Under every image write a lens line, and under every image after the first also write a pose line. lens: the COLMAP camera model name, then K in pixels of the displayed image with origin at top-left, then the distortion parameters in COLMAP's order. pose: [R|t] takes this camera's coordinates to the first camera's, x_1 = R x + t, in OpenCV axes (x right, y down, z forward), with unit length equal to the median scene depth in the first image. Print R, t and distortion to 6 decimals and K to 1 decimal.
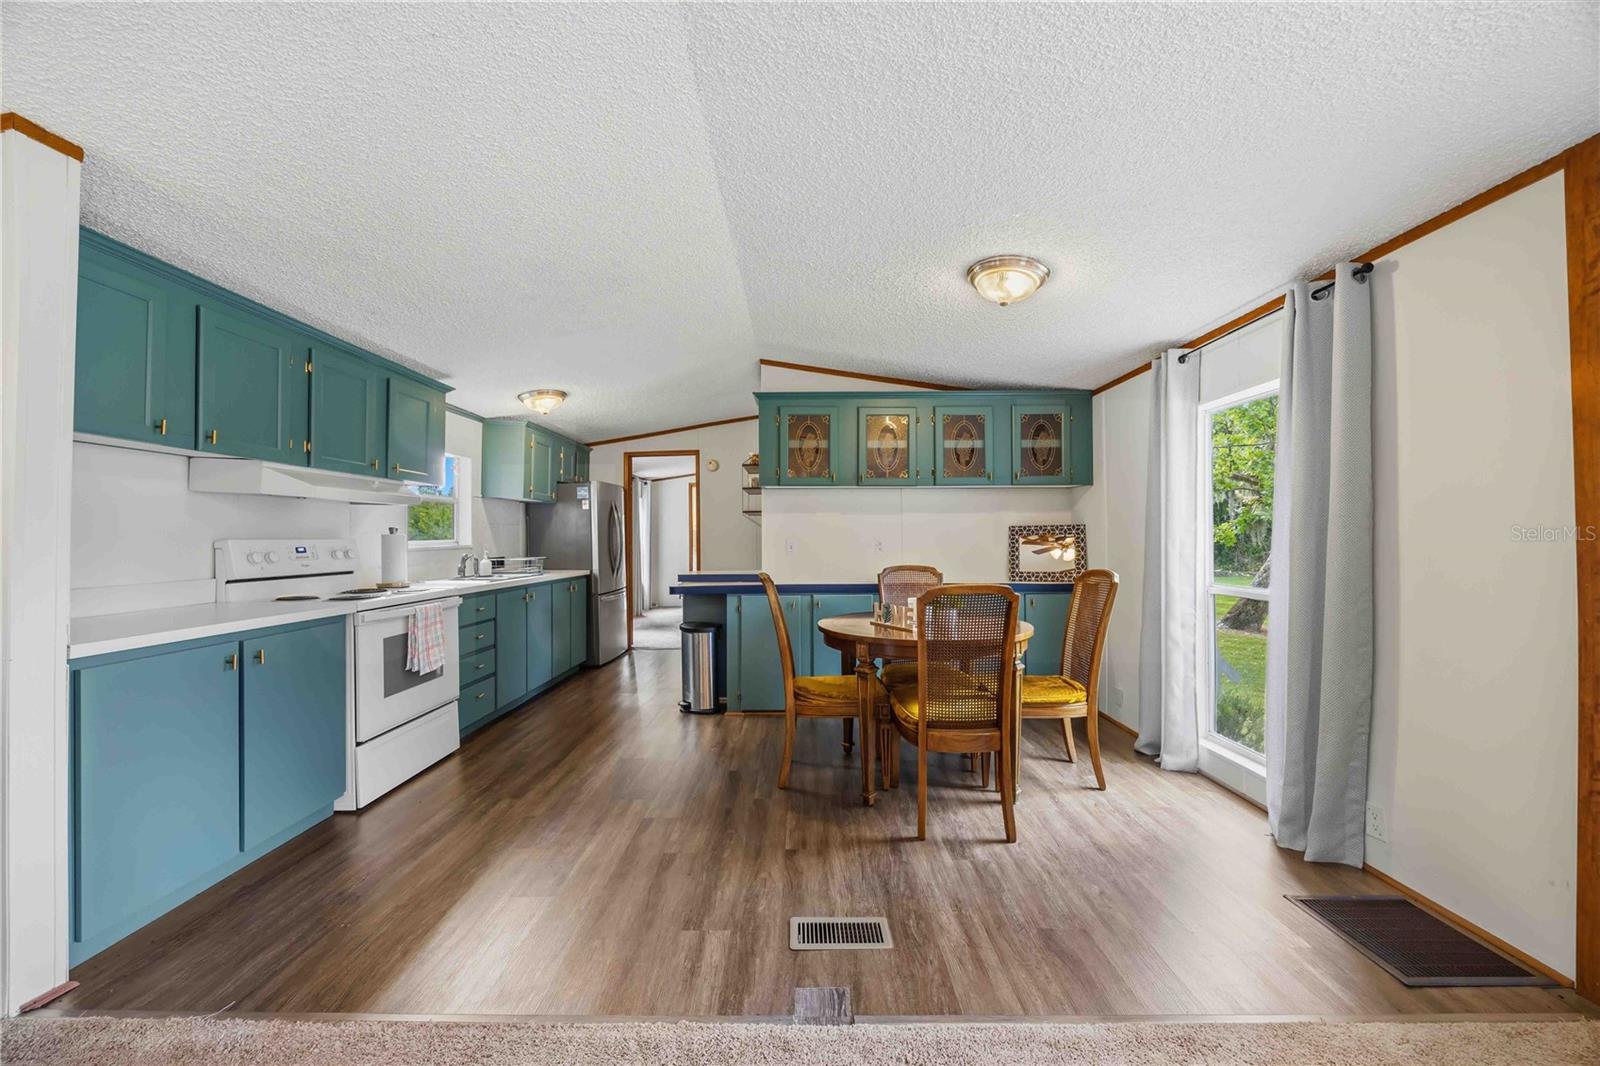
lens RADIAL K [[610.5, 0, 797.8], [0, 610.5, 535.4], [0, 0, 1]] dist [-0.000006, -0.000883]
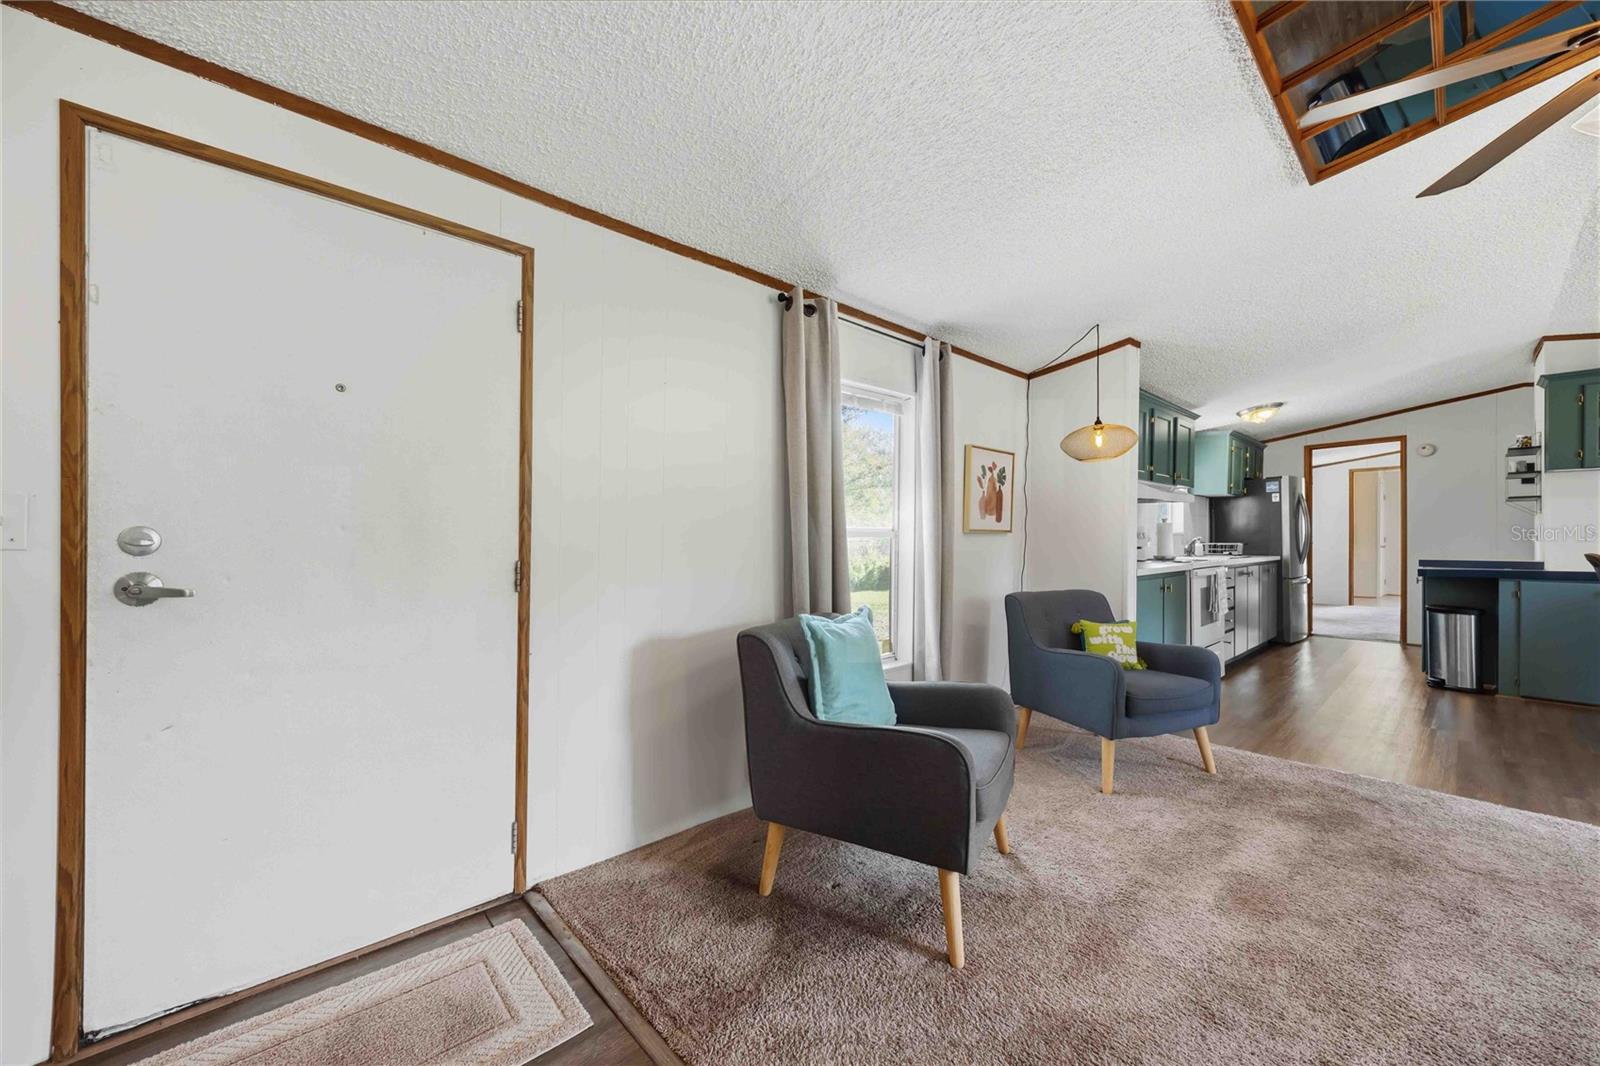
lens RADIAL K [[610.5, 0, 793.5], [0, 610.5, 538.3], [0, 0, 1]] dist [-0.000006, -0.000883]
pose [[0.672475, 0.006255, -0.740093, -0.161878], [0.001358, 0.999952, 0.009685, 0.018149], [0.740118, -0.007518, 0.672435, -0.579019]]
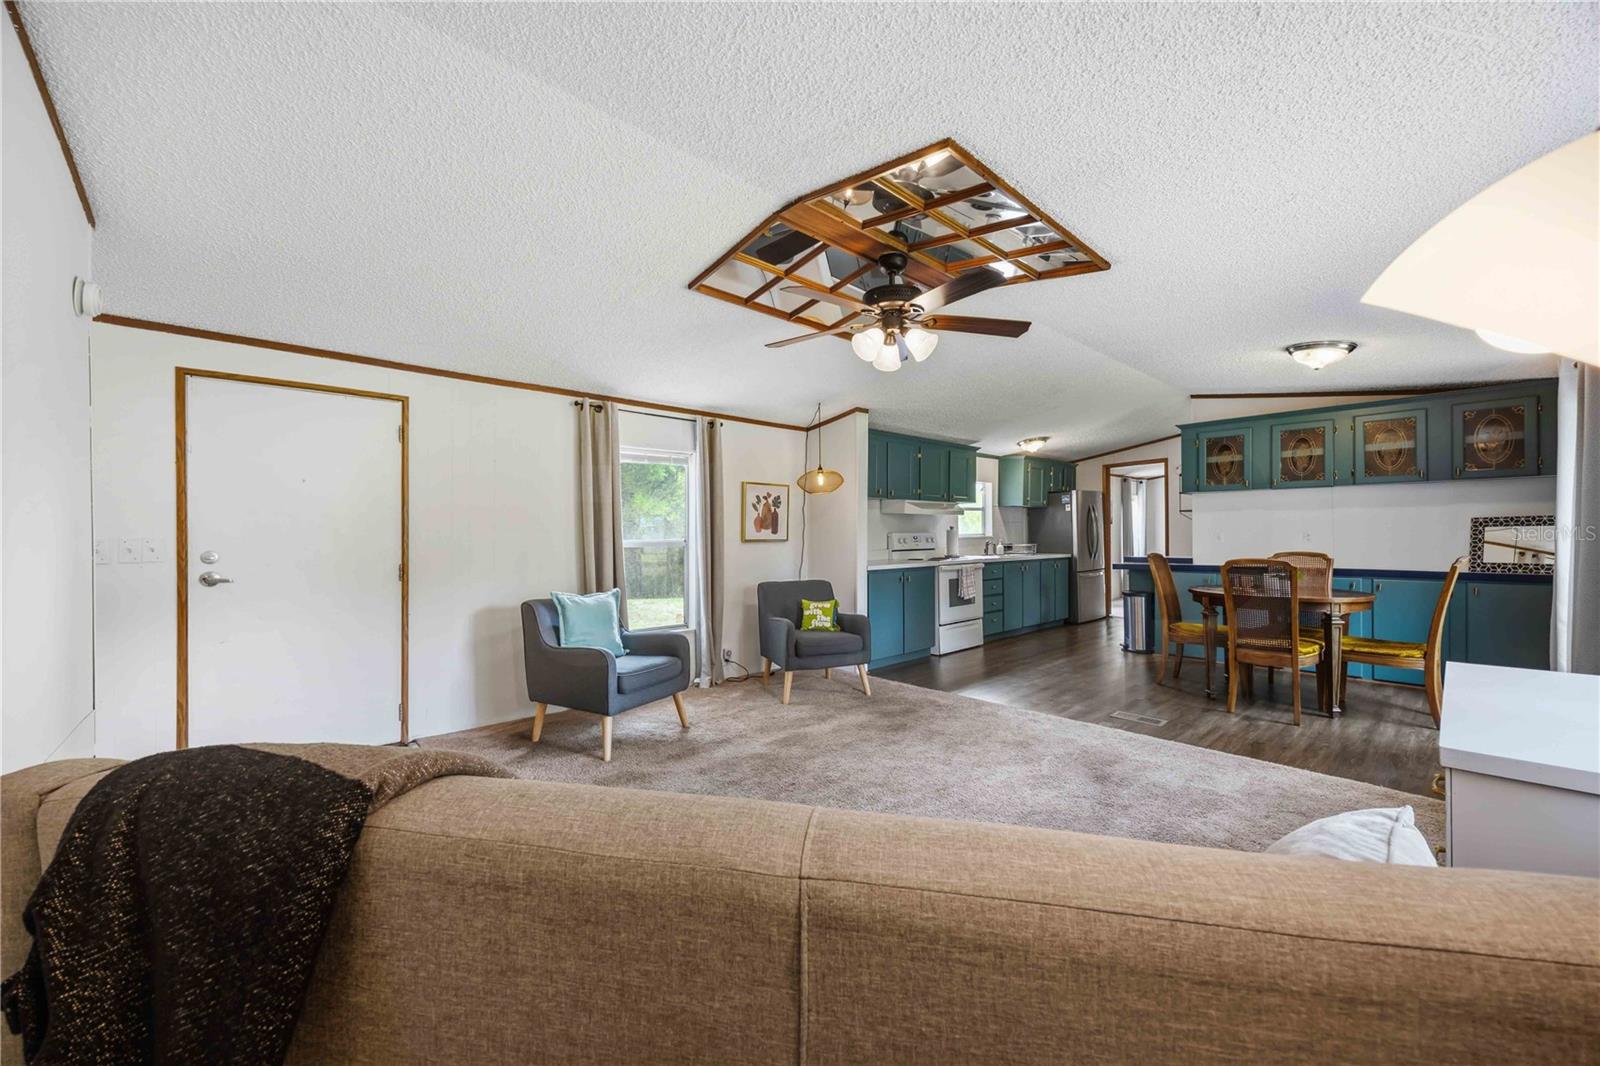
lens RADIAL K [[610.5, 0, 794.6], [0, 610.5, 535.8], [0, 0, 1]] dist [-0.000006, -0.000883]
pose [[0.675134, 0.001126, -0.737694, 0.378092], [0.008462, 0.999921, 0.009270, -0.004701], [0.737647, -0.012501, 0.675071, -0.595189]]
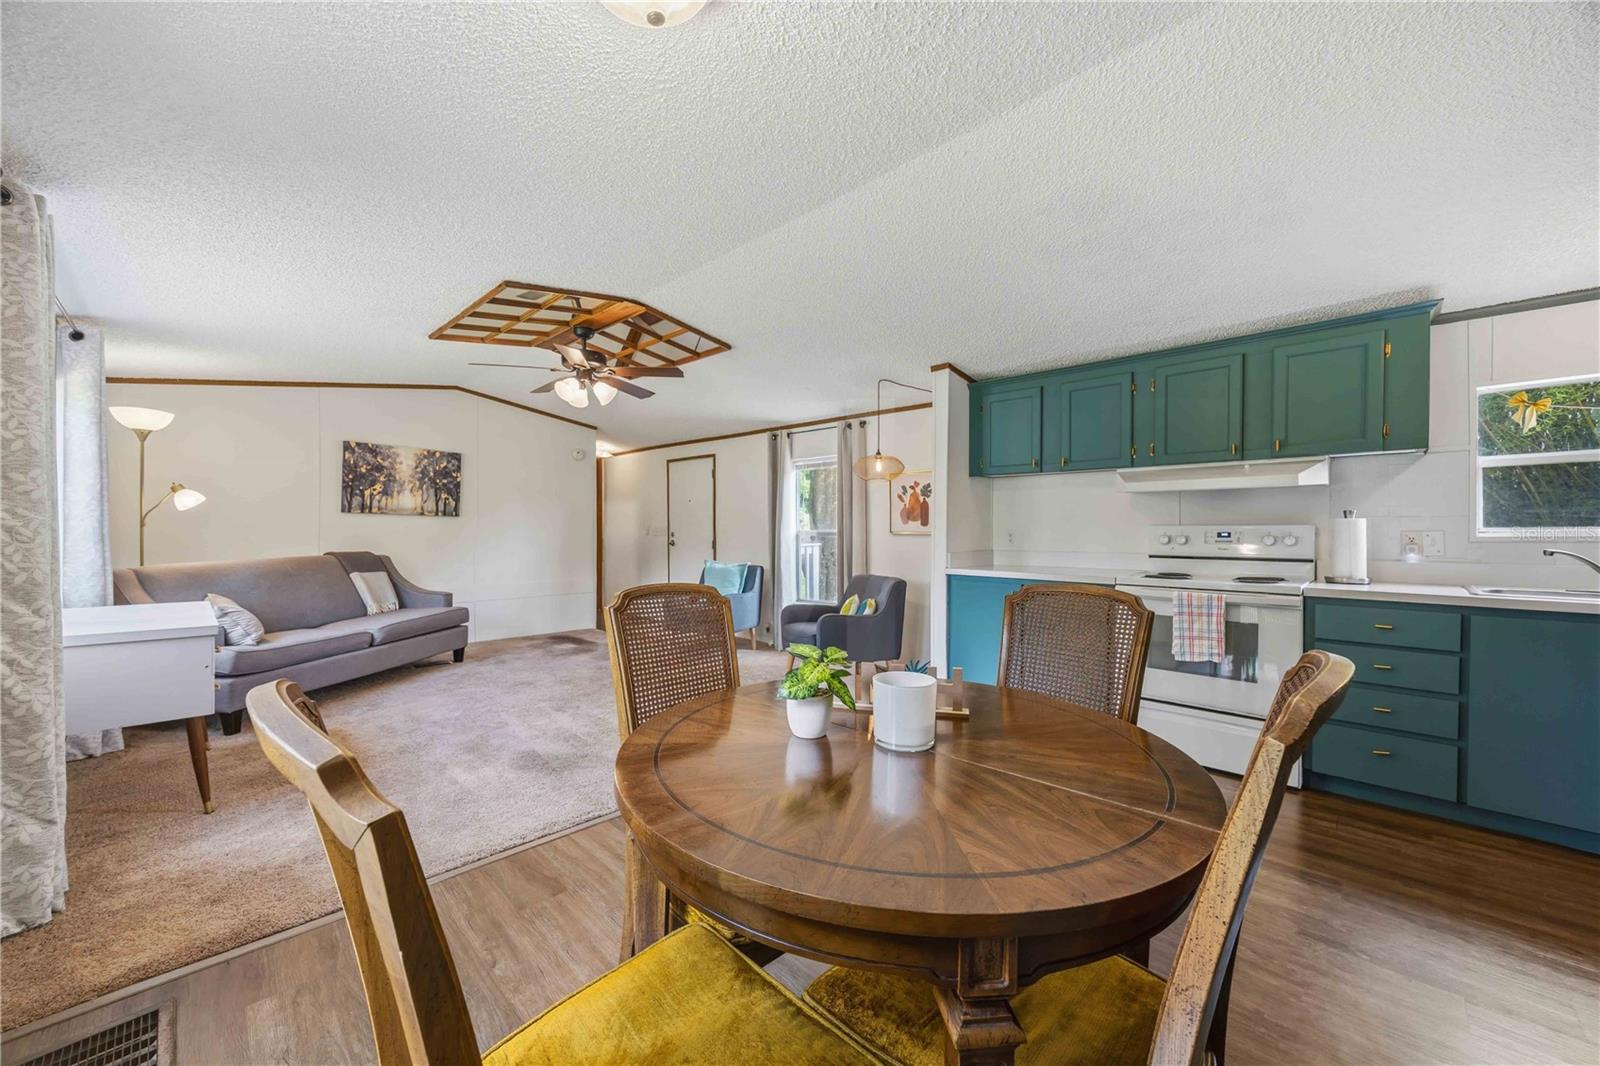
lens RADIAL K [[610.5, 0, 800.8], [0, 610.5, 536.3], [0, 0, 1]] dist [-0.000006, -0.000883]
pose [[-0.699756, 0.007988, -0.714337, 0.398807], [0.001774, 0.999954, 0.009444, 0.011420], [0.714380, 0.005342, -0.699738, 0.948932]]
